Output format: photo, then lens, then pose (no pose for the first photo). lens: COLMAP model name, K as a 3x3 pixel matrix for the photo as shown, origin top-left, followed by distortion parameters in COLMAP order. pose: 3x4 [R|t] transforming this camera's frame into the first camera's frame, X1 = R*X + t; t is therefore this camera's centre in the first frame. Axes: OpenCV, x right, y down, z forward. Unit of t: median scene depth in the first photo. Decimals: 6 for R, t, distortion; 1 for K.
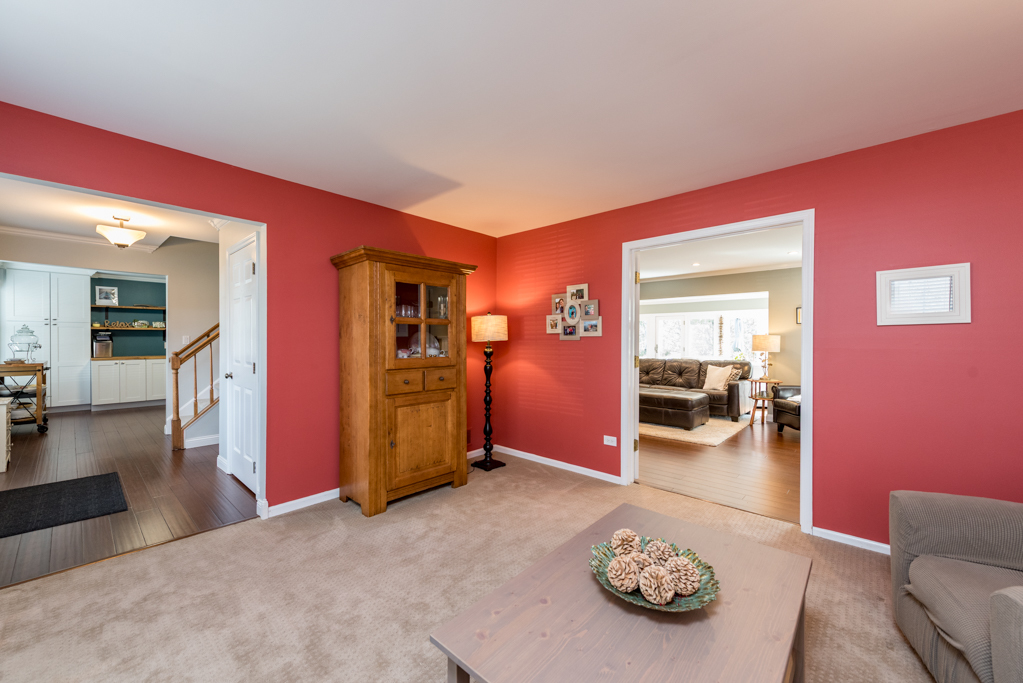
lens RADIAL K [[401.2, 0, 512.8], [0, 401.2, 344.4], [0, 0, 1]] dist [-0.000619, -0.000673]
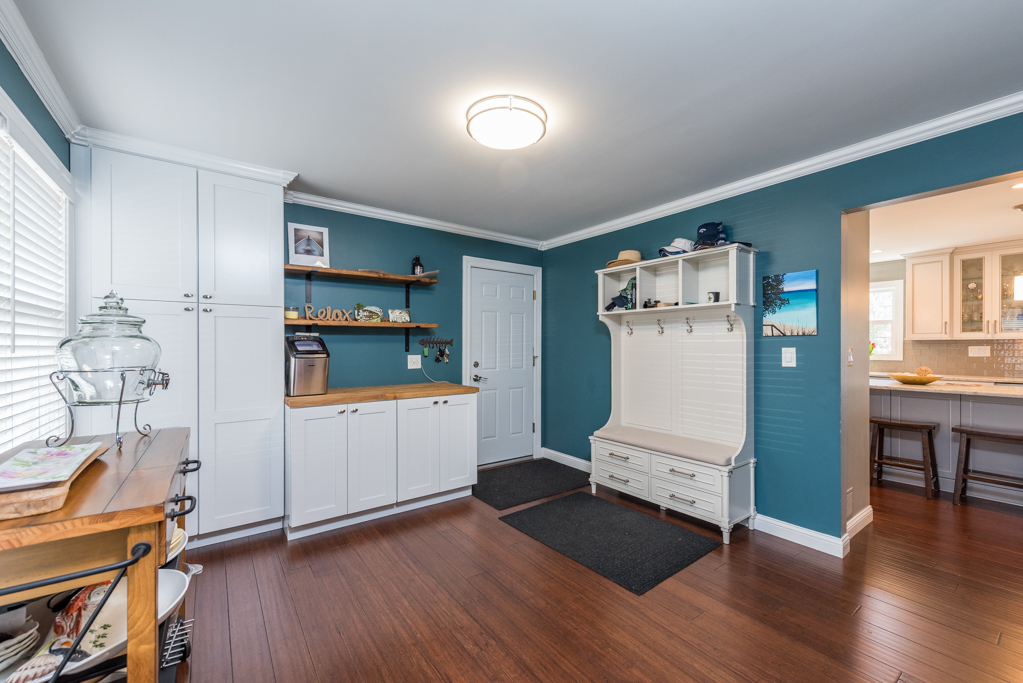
lens RADIAL K [[401.2, 0, 512.0], [0, 401.2, 345.2], [0, 0, 1]] dist [-0.000619, -0.000673]
pose [[0.982965, 0.001662, -0.183787, -0.742776], [-0.003976, 0.999917, -0.012225, -0.012291], [0.183752, 0.012748, 0.982890, 0.639374]]
